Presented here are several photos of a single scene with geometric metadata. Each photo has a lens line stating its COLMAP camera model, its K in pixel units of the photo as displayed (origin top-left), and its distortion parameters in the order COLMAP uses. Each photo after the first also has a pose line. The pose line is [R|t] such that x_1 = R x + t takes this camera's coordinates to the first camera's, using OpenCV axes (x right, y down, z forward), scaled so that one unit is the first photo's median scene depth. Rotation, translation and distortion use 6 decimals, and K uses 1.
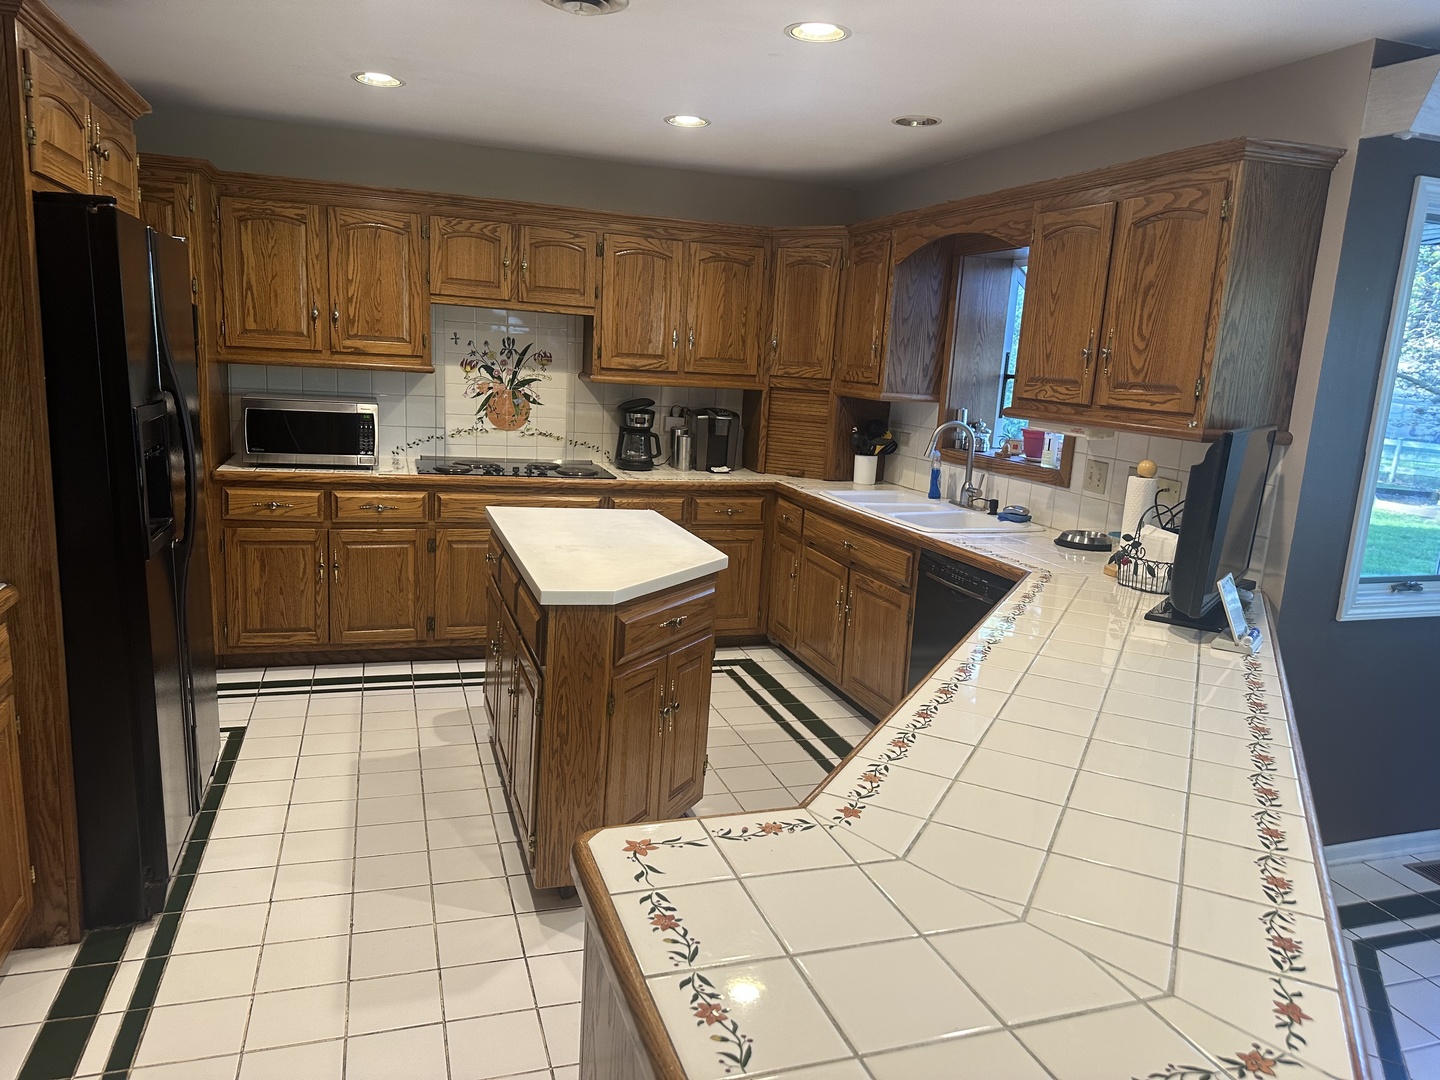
lens RADIAL K [[1006.0, 0, 722.6], [0, 1006.0, 550.1], [0, 0, 1]] dist [0.056984, -0.063380]
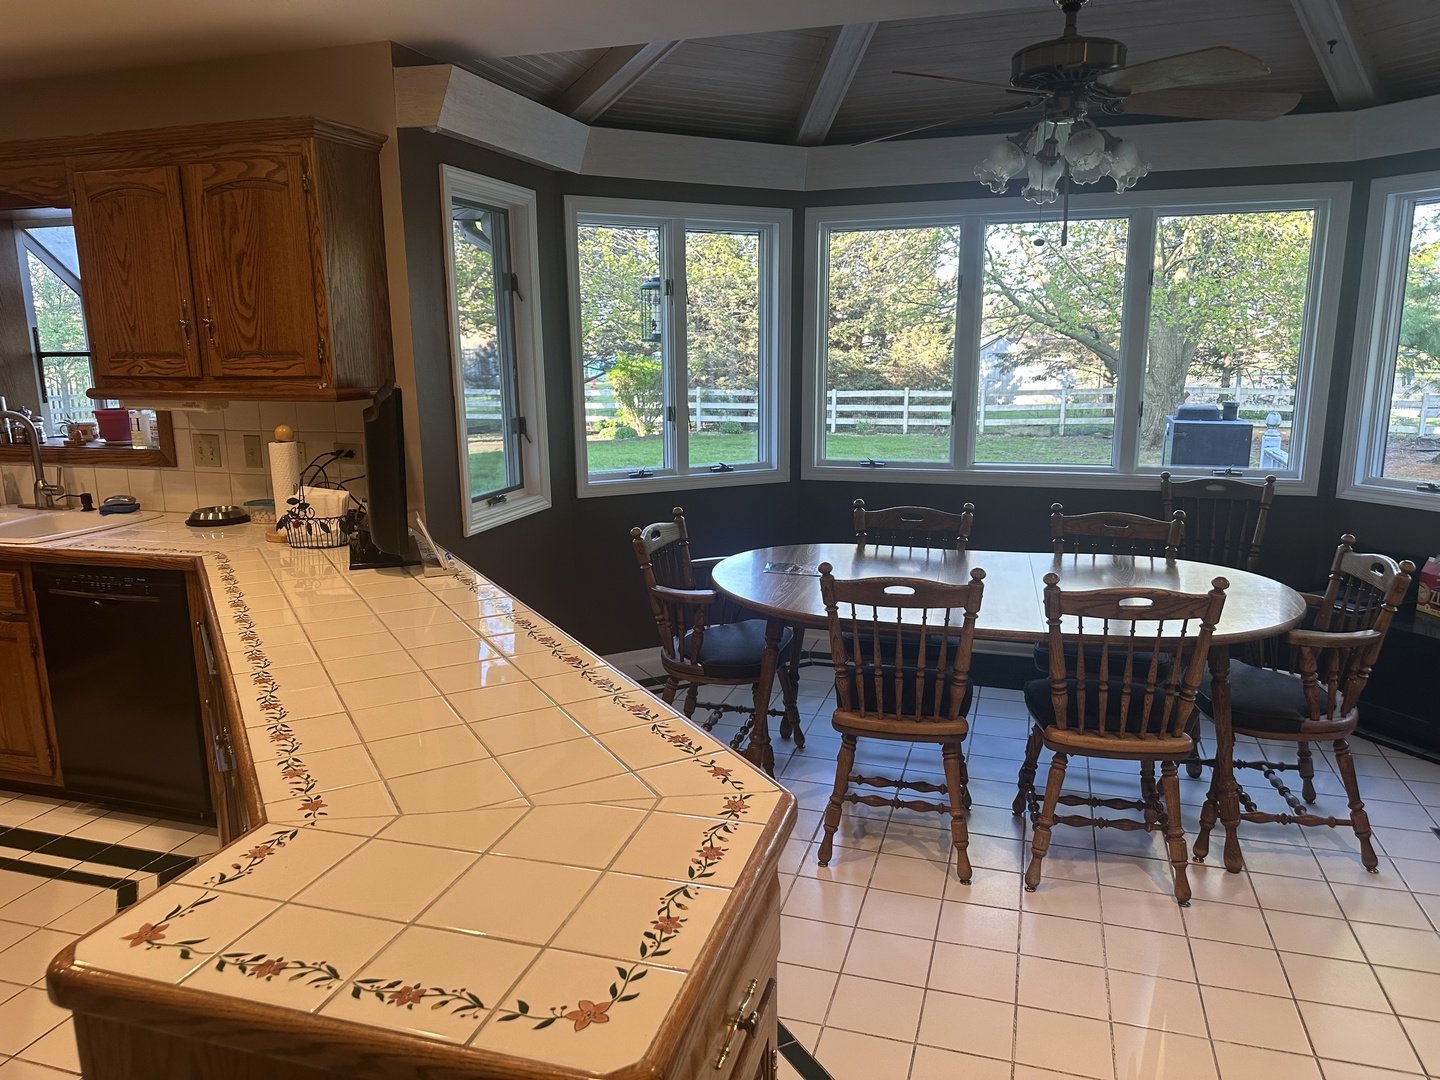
lens RADIAL K [[1006.0, 0, 716.8], [0, 1006.0, 549.9], [0, 0, 1]] dist [0.056984, -0.063380]
pose [[0.590178, -0.226880, 0.774736, -0.142489], [0.199671, 0.970901, 0.132221, -0.013473], [-0.782190, 0.076658, 0.618306, 0.026880]]
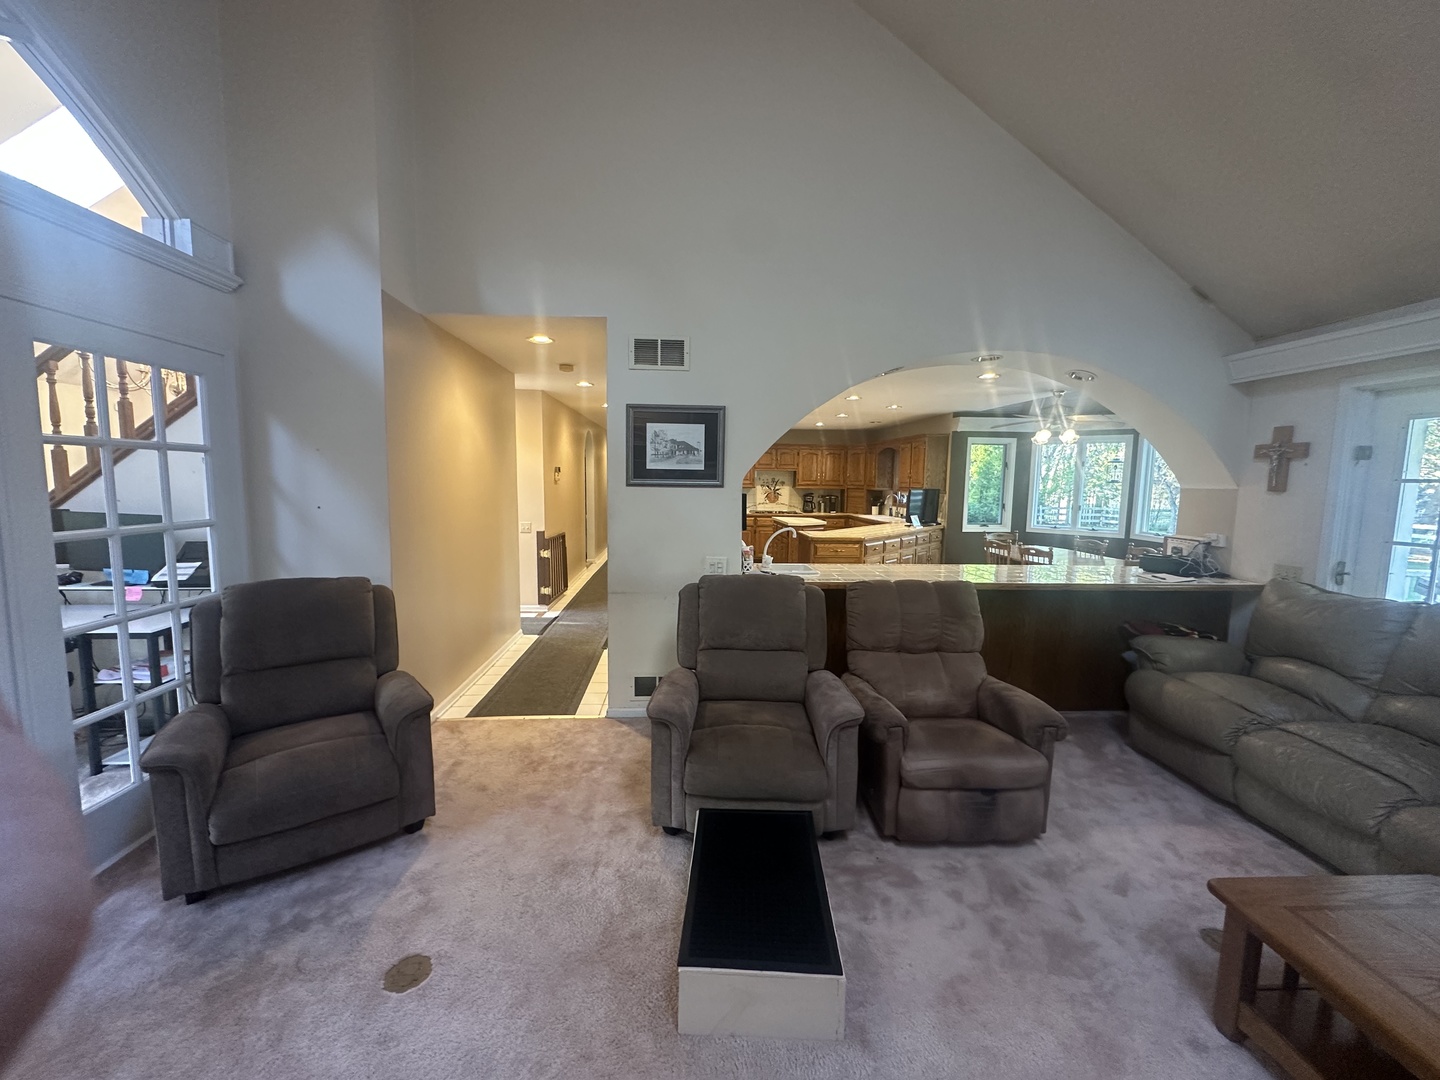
lens RADIAL K [[571.8, 0, 708.8], [0, 571.8, 536.9], [0, 0, 1]] dist [-0.001032, -0.000128]
pose [[0.961652, -0.016138, -0.273797, 0.203421], [-0.011492, 0.995020, -0.099013, 0.336173], [0.274031, 0.098363, 0.956678, -1.635644]]
